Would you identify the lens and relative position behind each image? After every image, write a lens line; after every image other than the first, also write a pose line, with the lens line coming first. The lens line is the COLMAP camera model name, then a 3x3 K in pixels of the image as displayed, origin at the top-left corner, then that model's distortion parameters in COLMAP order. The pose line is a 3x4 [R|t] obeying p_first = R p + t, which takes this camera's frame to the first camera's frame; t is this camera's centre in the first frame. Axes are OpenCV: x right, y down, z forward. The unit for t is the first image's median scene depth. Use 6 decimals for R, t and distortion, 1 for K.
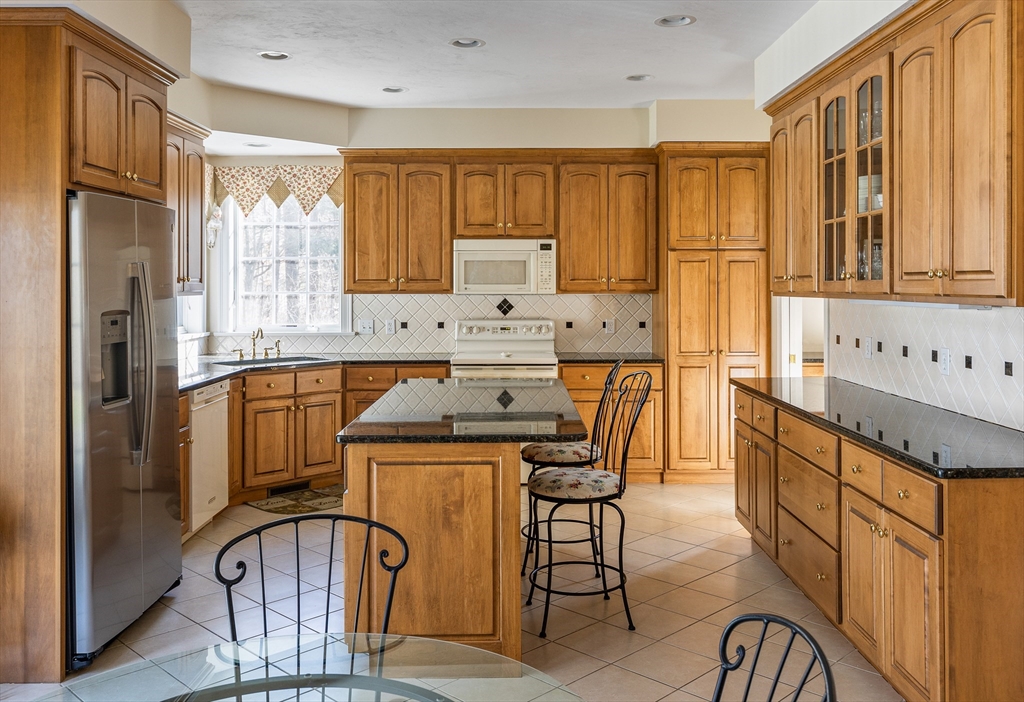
lens RADIAL K [[888.9, 0, 516.4], [0, 888.9, 280.7], [0, 0, 1]] dist [-0.000991, -0.001936]
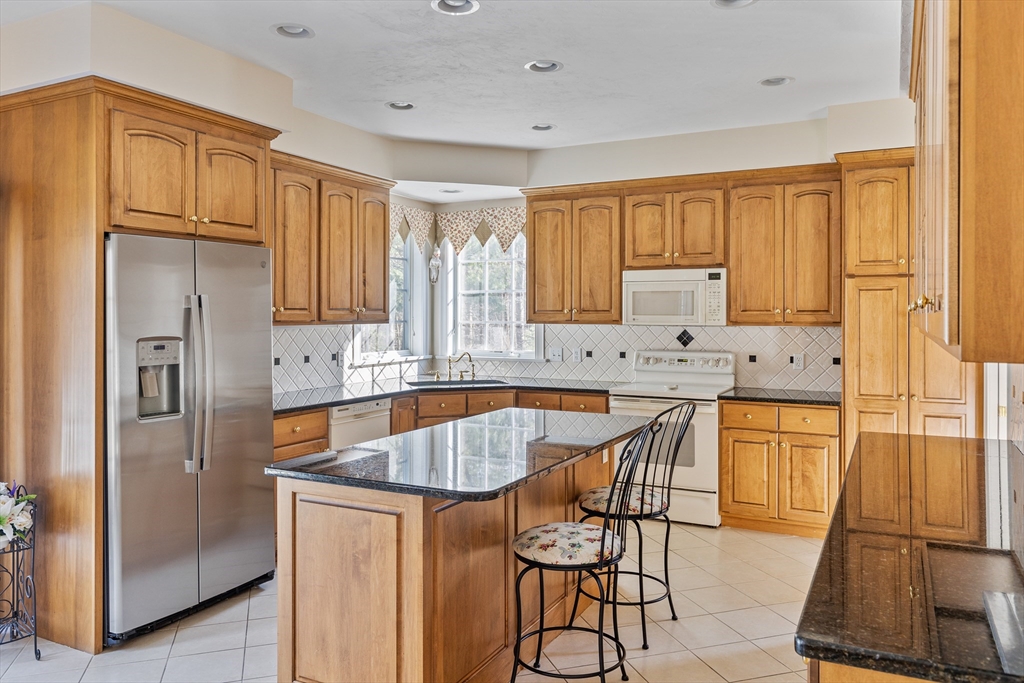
lens RADIAL K [[745.2, 0, 513.1], [0, 745.2, 313.8], [0, 0, 1]] dist [0.004305, -0.000965]
pose [[0.886713, 0.003326, -0.462308, 0.213073], [-0.001776, 0.999991, 0.003787, -0.000420], [0.462317, -0.002537, 0.886711, 0.192140]]
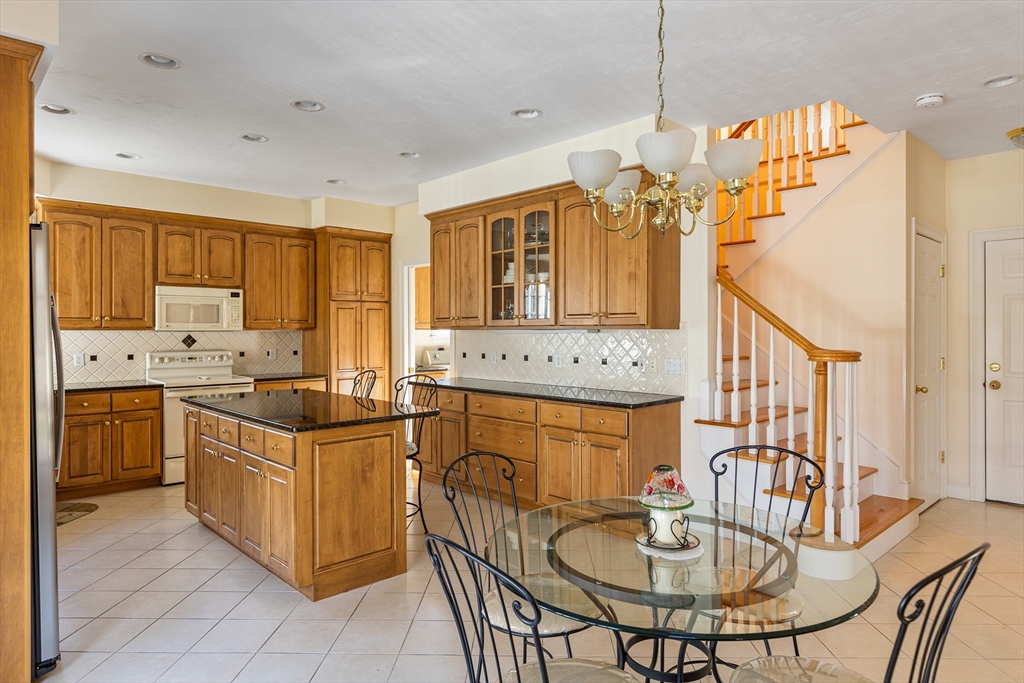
lens RADIAL K [[622.4, 0, 517.8], [0, 622.4, 334.1], [0, 0, 1]] dist [0.002232, -0.000587]
pose [[0.727112, -0.003055, 0.686512, -0.298801], [-0.002632, 0.999970, 0.007237, 0.012523], [-0.686514, -0.007069, 0.727083, 0.039638]]
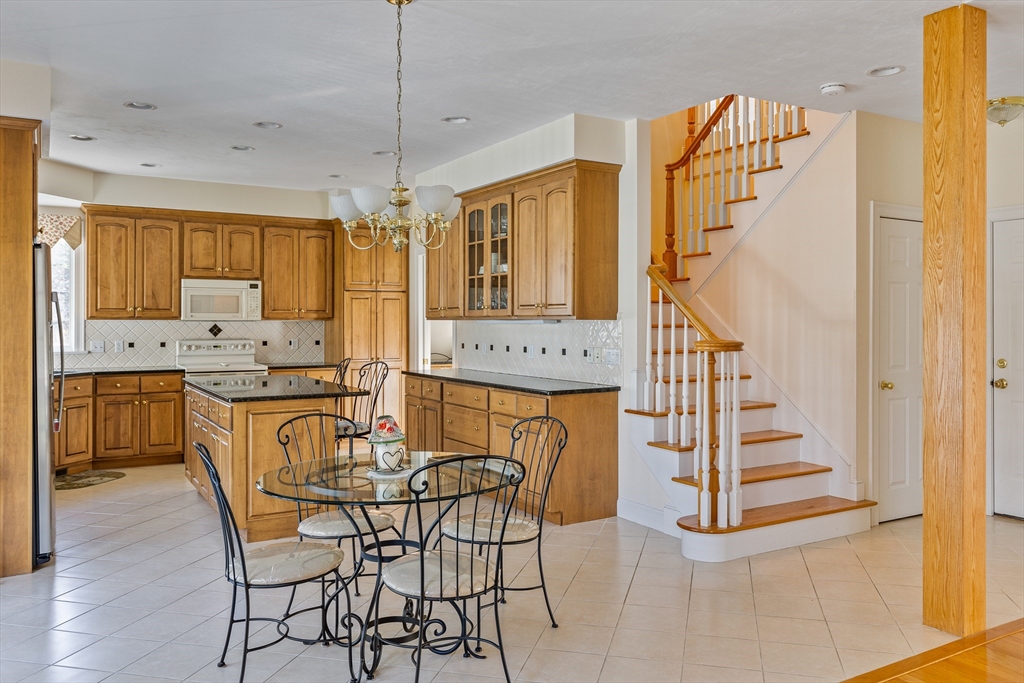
lens RADIAL K [[801.5, 0, 517.5], [0, 801.5, 323.8], [0, 0, 1]] dist [0.007124, -0.001828]
pose [[0.861998, 0.001553, 0.506910, -0.247178], [-0.004819, 0.999975, 0.005131, 0.012079], [-0.506889, -0.006865, 0.861984, -0.283258]]
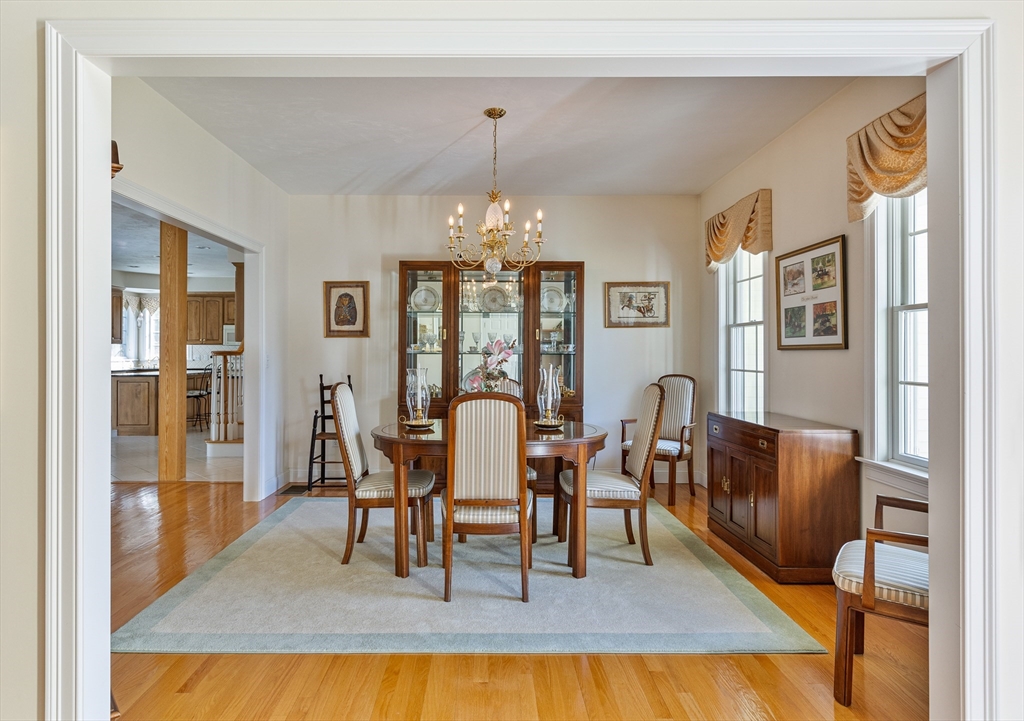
lens RADIAL K [[598.4, 0, 488.6], [0, 598.4, 349.3], [0, 0, 1]] dist [0.002697, 0.000512]
pose [[0.999985, 0.002931, -0.004627, 0.763940], [-0.002930, 0.999996, 0.000227, 0.026044], [0.004628, -0.000214, 0.999989, -0.852856]]
